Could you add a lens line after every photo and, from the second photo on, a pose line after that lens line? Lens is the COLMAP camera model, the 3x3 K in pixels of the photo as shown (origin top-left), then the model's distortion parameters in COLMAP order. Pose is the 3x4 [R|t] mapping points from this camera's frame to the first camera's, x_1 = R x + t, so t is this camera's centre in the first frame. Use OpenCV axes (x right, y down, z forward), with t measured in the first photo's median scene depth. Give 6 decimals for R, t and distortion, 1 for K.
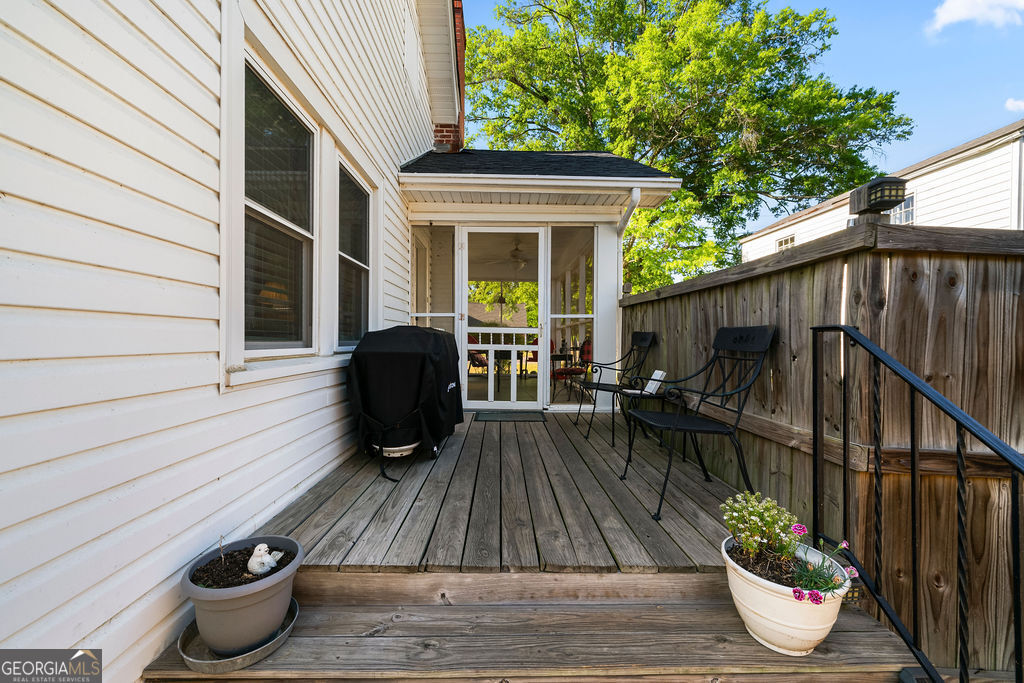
lens RADIAL K [[419.8, 0, 518.1], [0, 419.8, 339.5], [0, 0, 1]] dist [-0.002262, -0.000419]
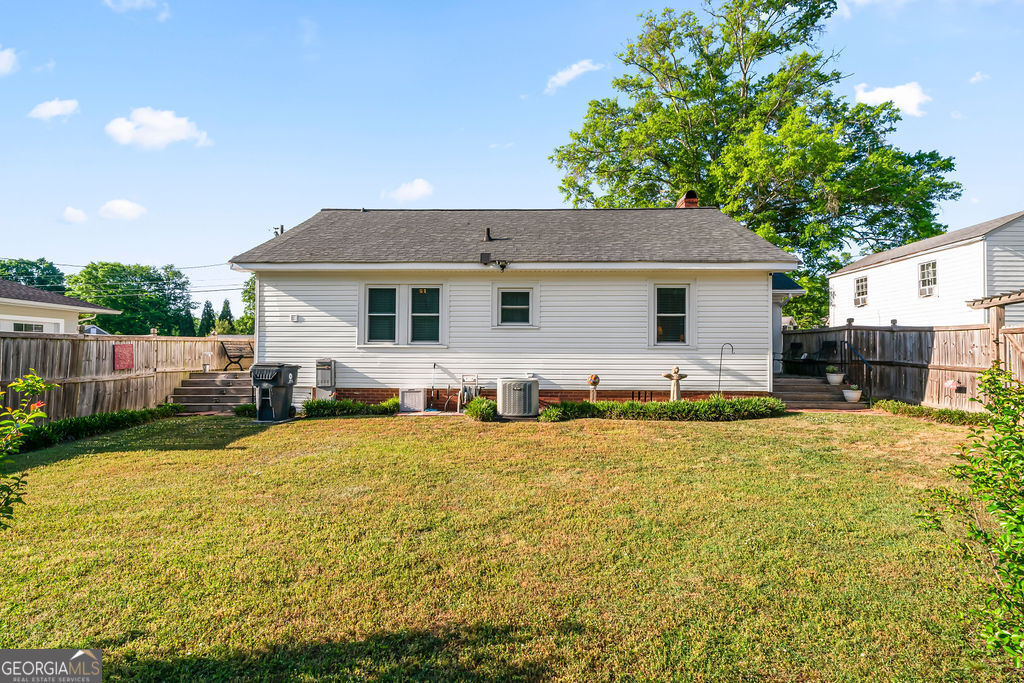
lens RADIAL K [[495.2, 0, 512.0], [0, 495.2, 341.5], [0, 0, 1]] dist [0.000441, -0.000063]
pose [[0.996525, -0.004722, -0.083165, -0.380020], [0.002088, 0.999494, -0.031731, 0.021686], [0.083273, 0.031448, 0.996030, -0.721980]]
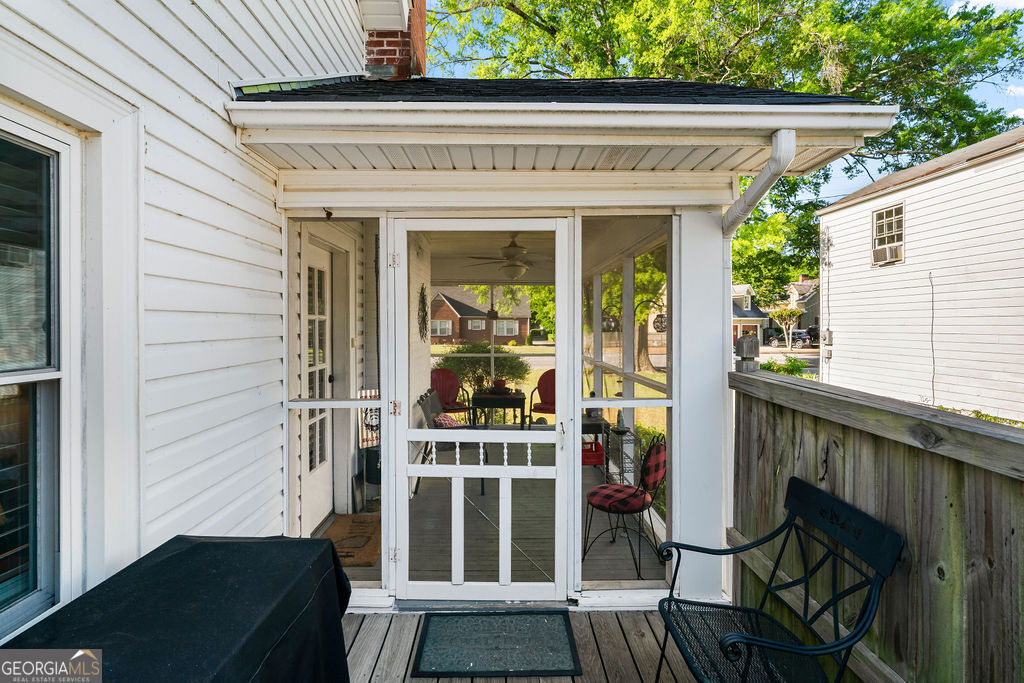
lens RADIAL K [[486.9, 0, 508.6], [0, 486.9, 322.3], [0, 0, 1]] dist [0.000545, 0.000182]
pose [[0.999692, -0.006667, -0.023909, 0.002580], [0.006587, 0.999972, -0.003454, -0.045932], [0.023932, 0.003296, 0.999708, 0.138512]]
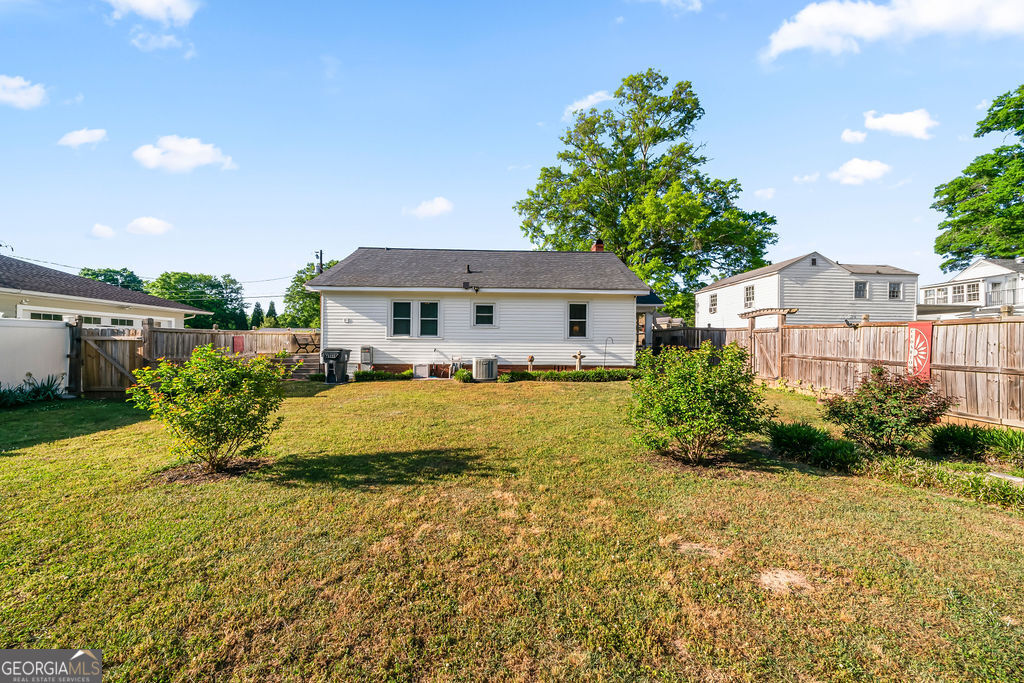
lens RADIAL K [[363.1, 0, 515.5], [0, 363.1, 342.5], [0, 0, 1]] dist [-0.000557, -0.000026]
pose [[0.999947, 0.000931, -0.010240, -0.355363], [-0.001019, 0.999963, -0.008576, 0.022660], [0.010232, 0.008586, 0.999911, -0.854723]]
